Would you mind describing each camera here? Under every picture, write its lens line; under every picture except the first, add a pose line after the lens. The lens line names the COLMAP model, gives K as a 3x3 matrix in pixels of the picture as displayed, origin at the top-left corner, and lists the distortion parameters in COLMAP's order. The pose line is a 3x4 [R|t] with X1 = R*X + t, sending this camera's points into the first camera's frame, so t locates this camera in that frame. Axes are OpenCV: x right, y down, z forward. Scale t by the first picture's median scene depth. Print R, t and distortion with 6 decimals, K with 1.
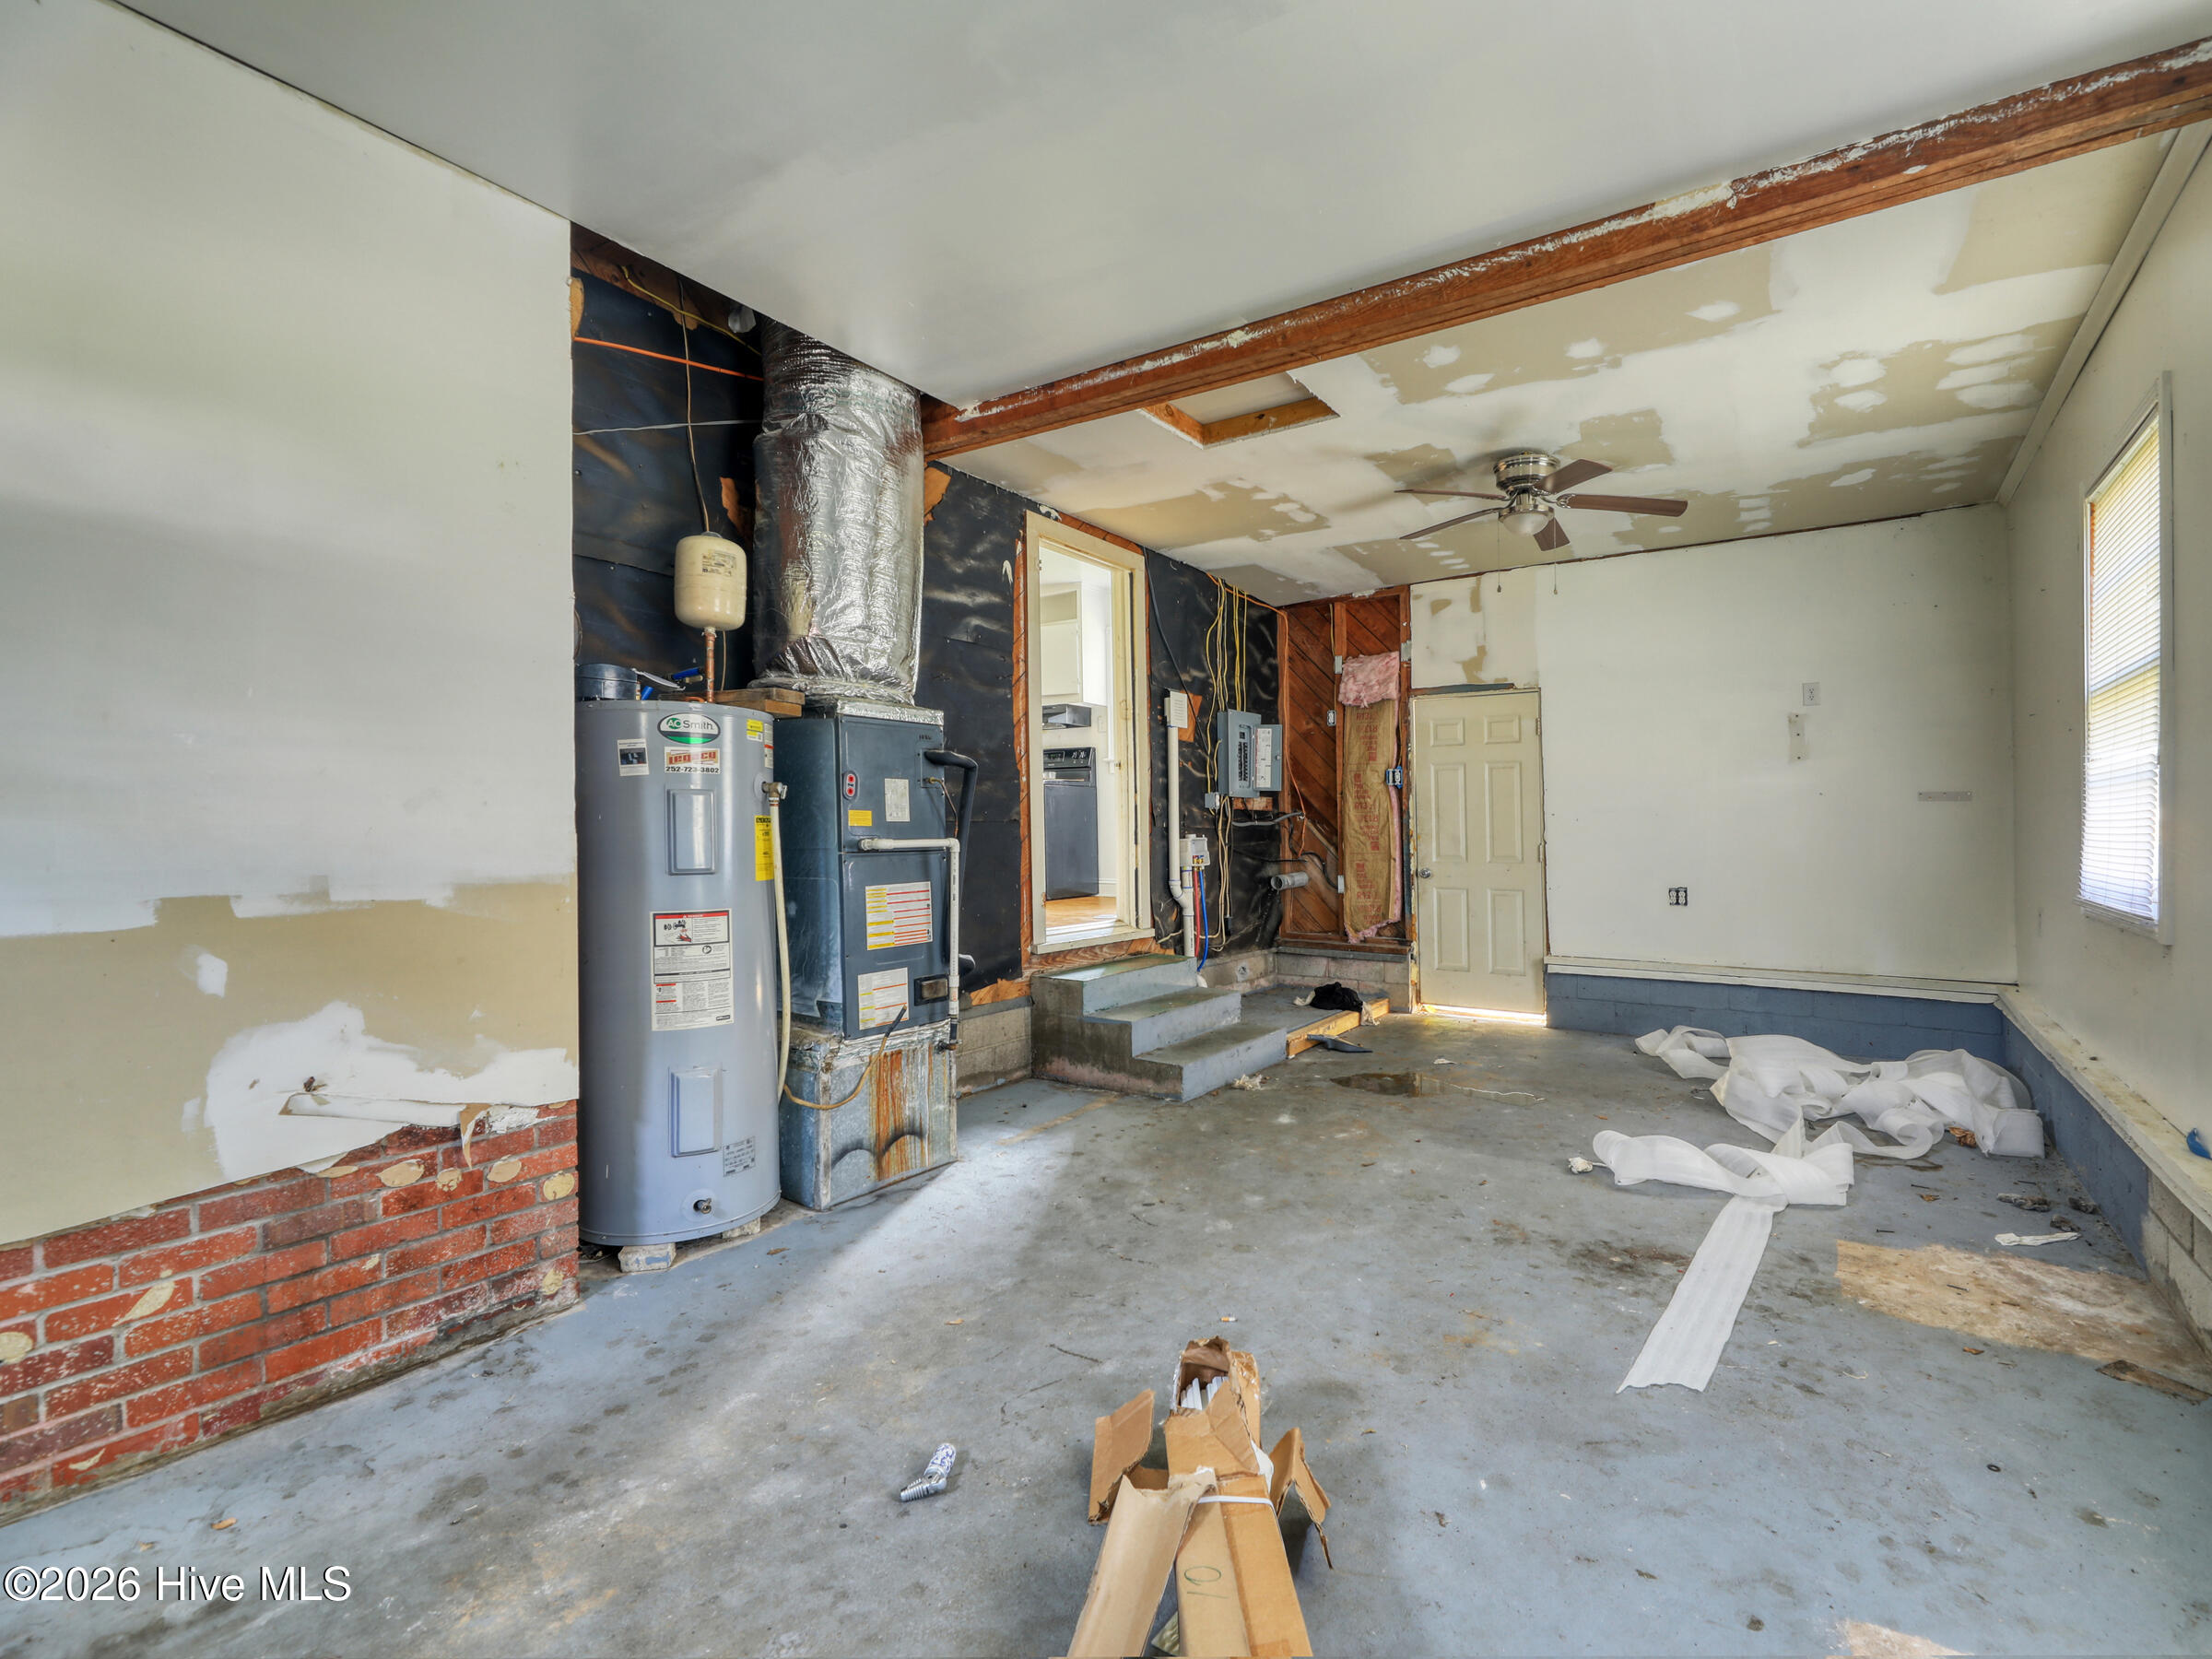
lens RADIAL K [[1009.1, 0, 1207.9], [0, 1009.1, 826.9], [0, 0, 1]] dist [0.004416, -0.003124]
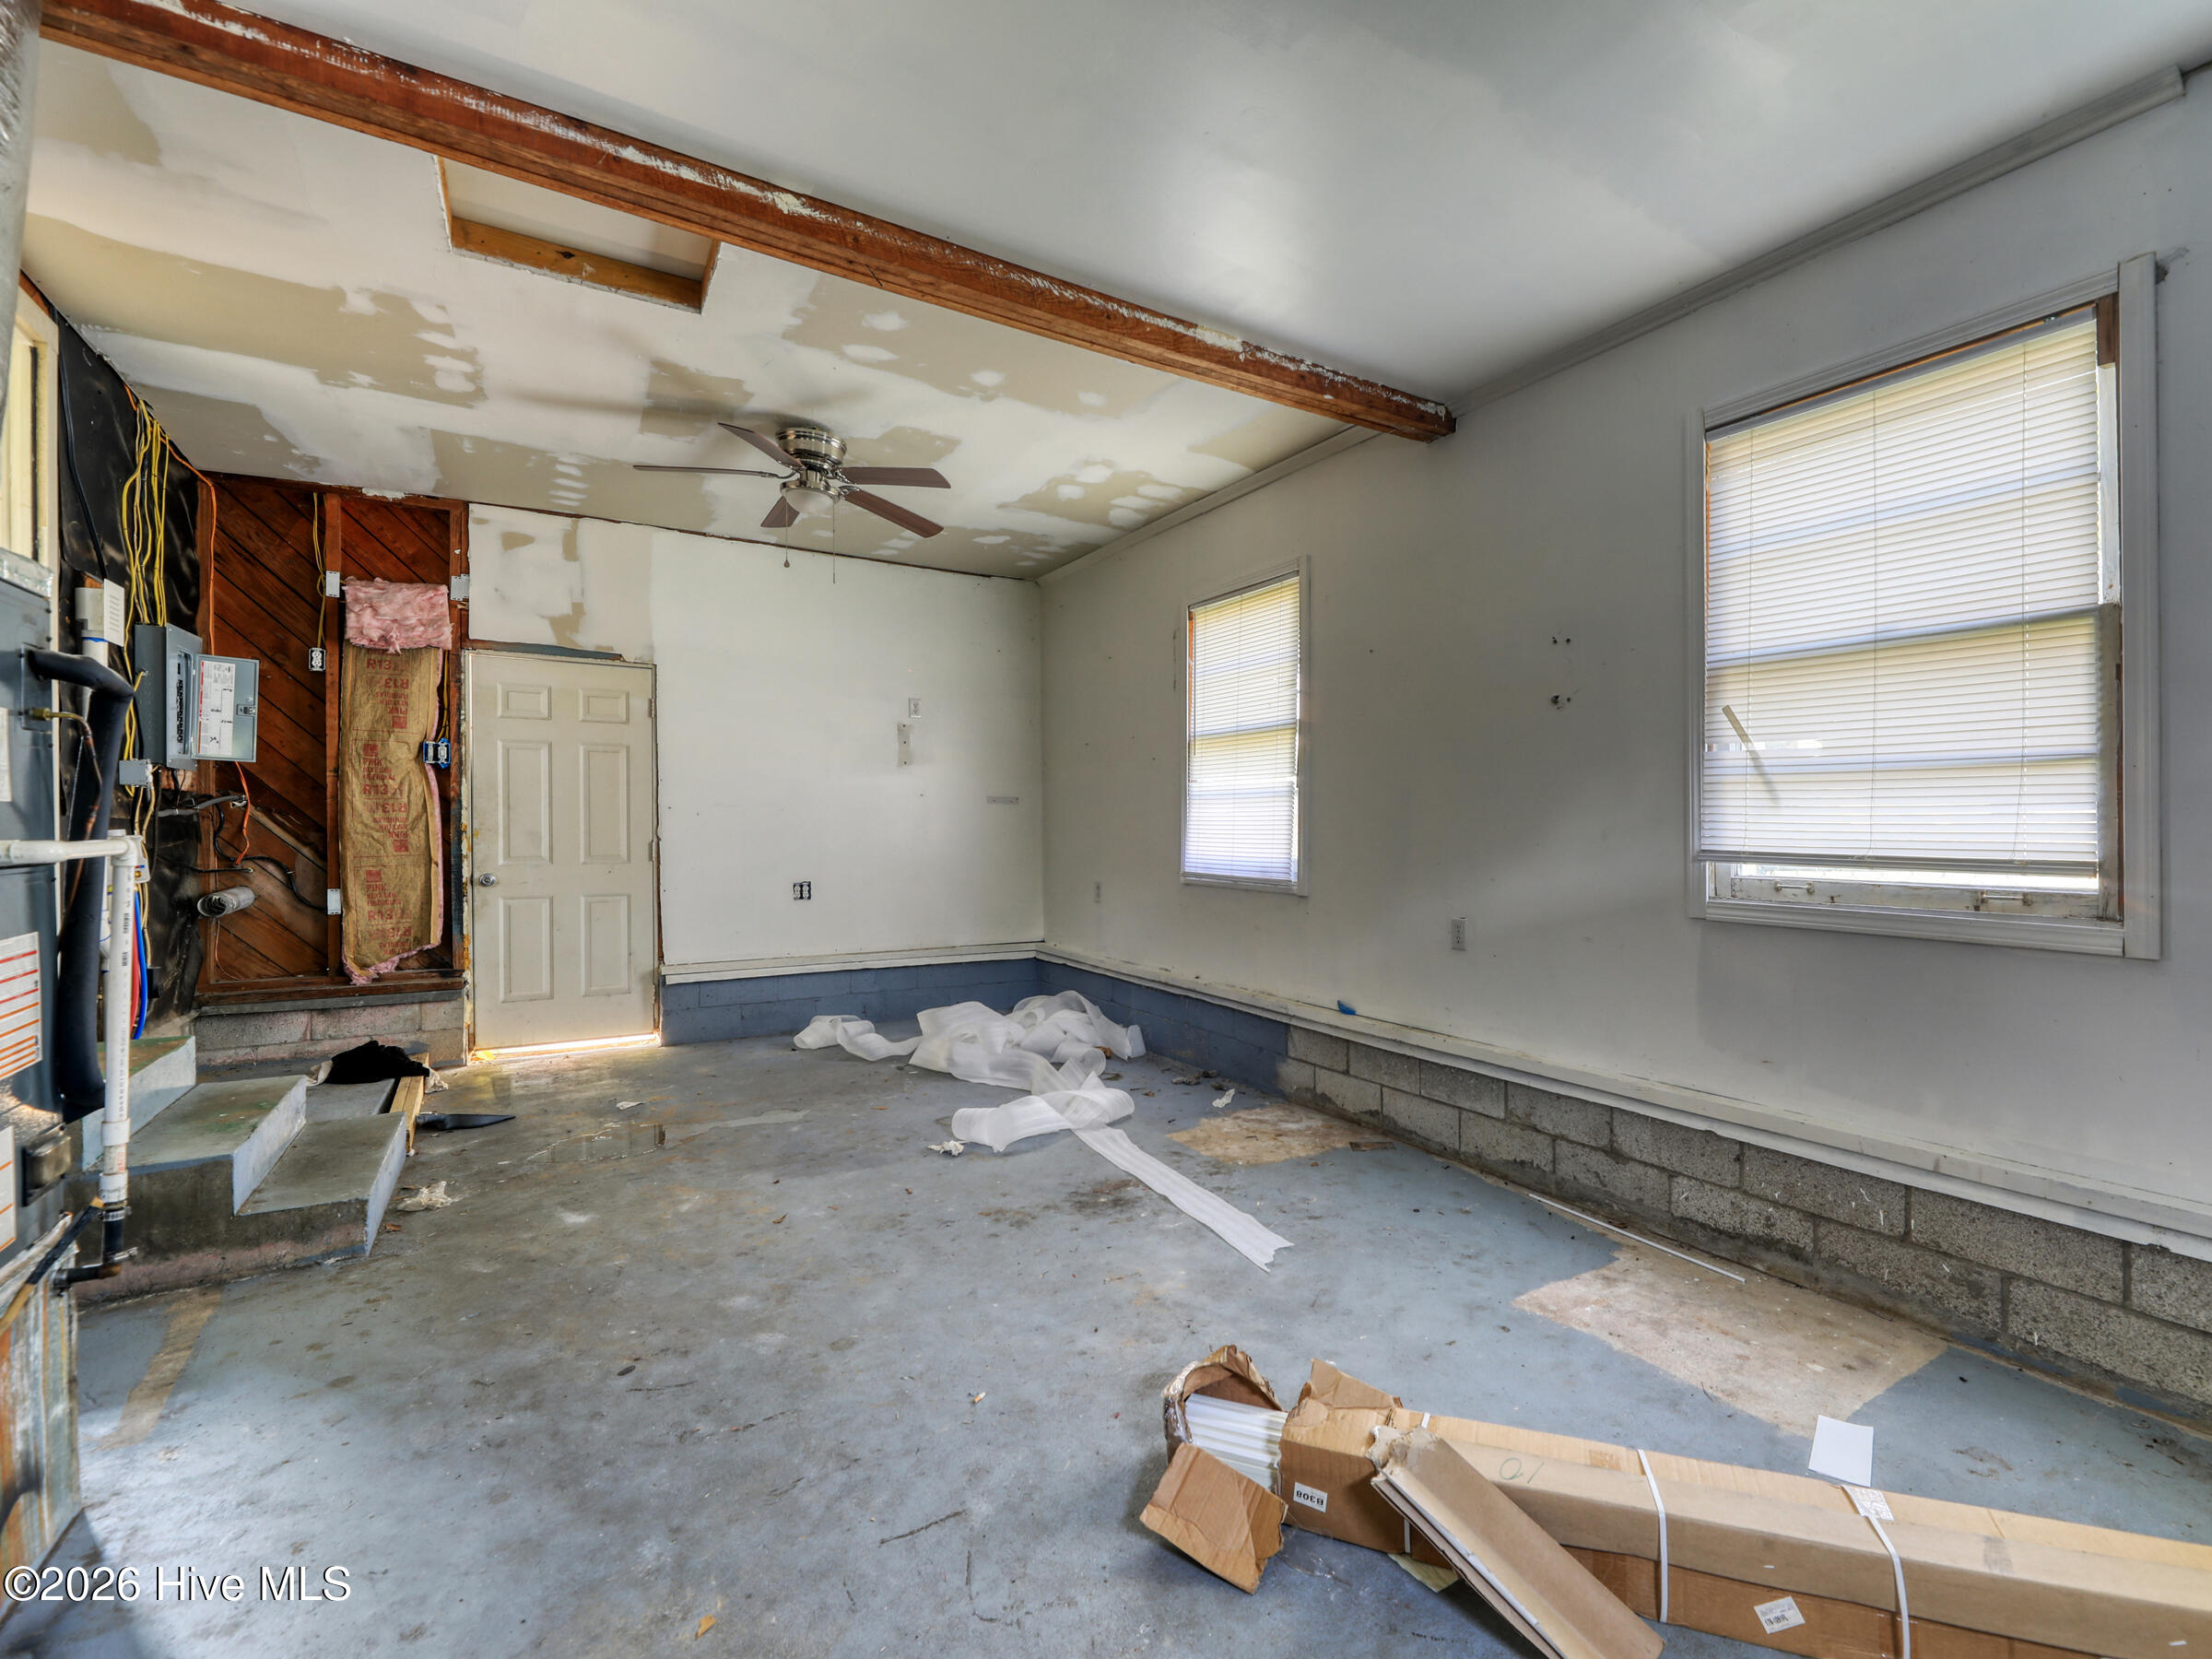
lens RADIAL K [[1009.1, 0, 1213.4], [0, 1009.1, 812.5], [0, 0, 1]] dist [0.004416, -0.003124]
pose [[0.426321, 0.015278, 0.904443, -0.467815], [-0.007240, 0.999883, -0.013478, 0.001175], [-0.904543, -0.000802, 0.426382, 0.314620]]
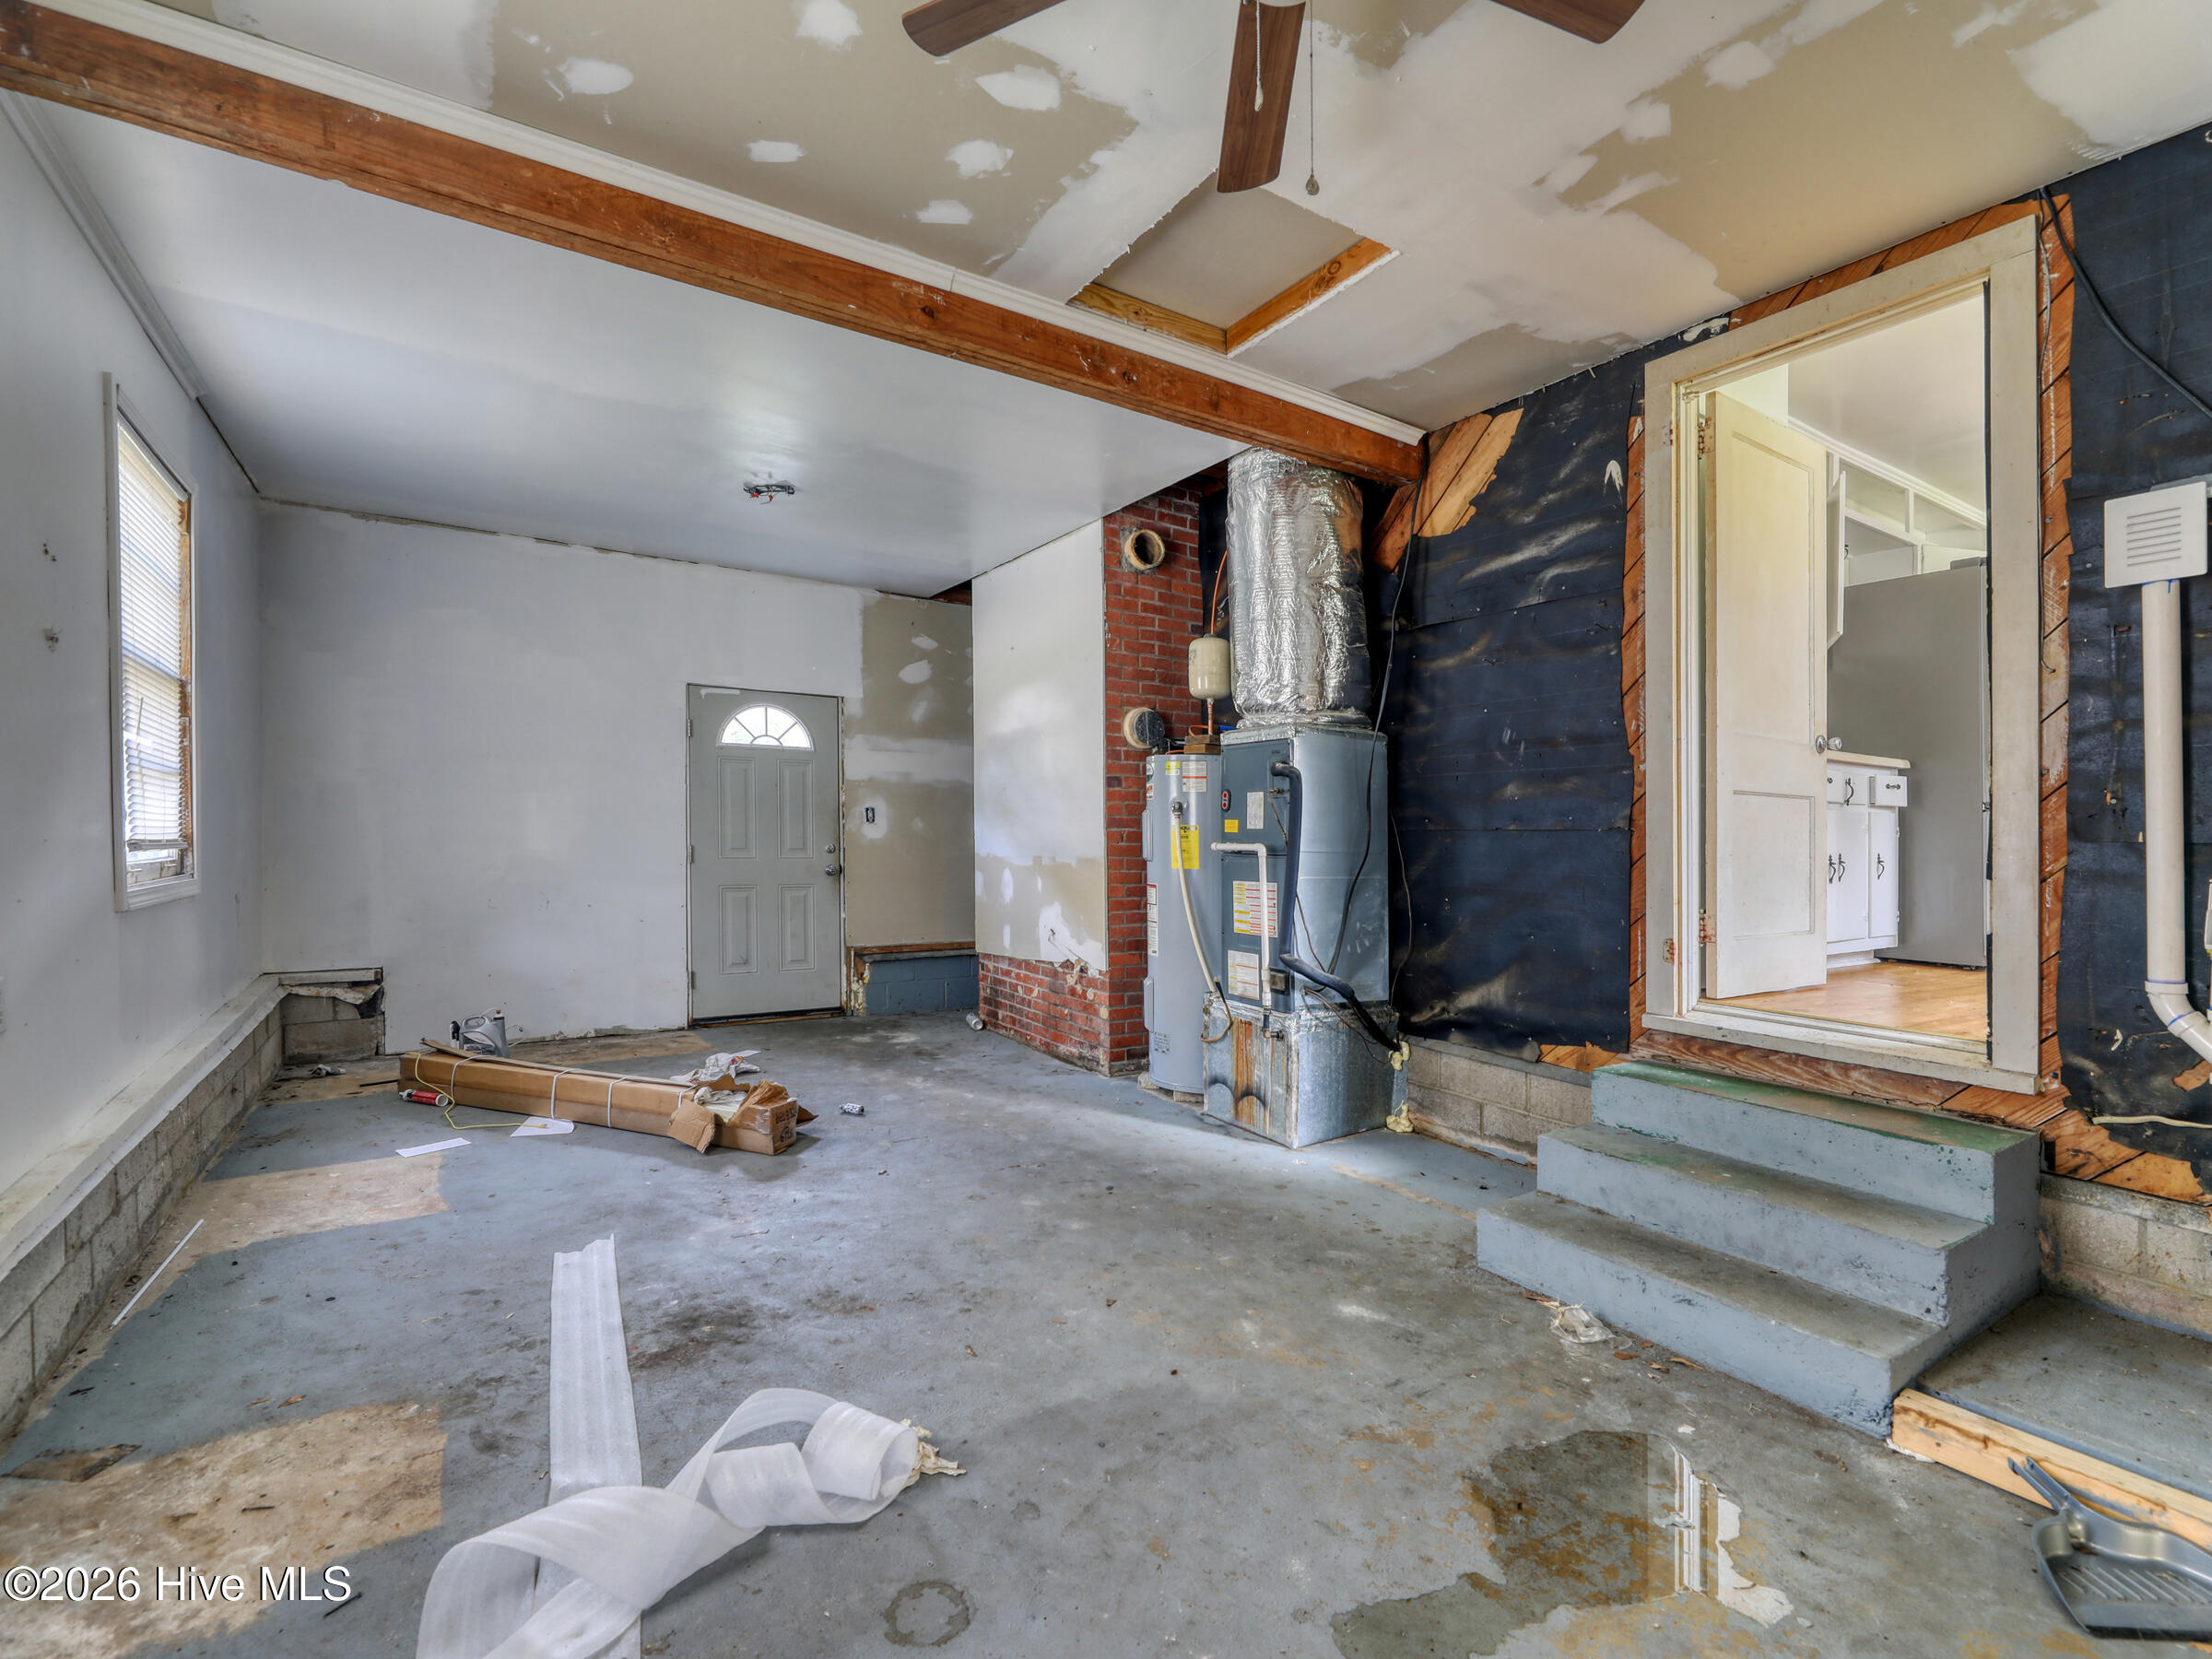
lens RADIAL K [[1051.7, 0, 1135.9], [0, 1051.7, 889.2], [0, 0, 1]] dist [0.003078, -0.000978]
pose [[-0.435888, 0.040617, -0.899084, 0.821261], [-0.011434, 0.998651, 0.050659, 0.004719], [0.899928, 0.032362, -0.434835, 1.353527]]
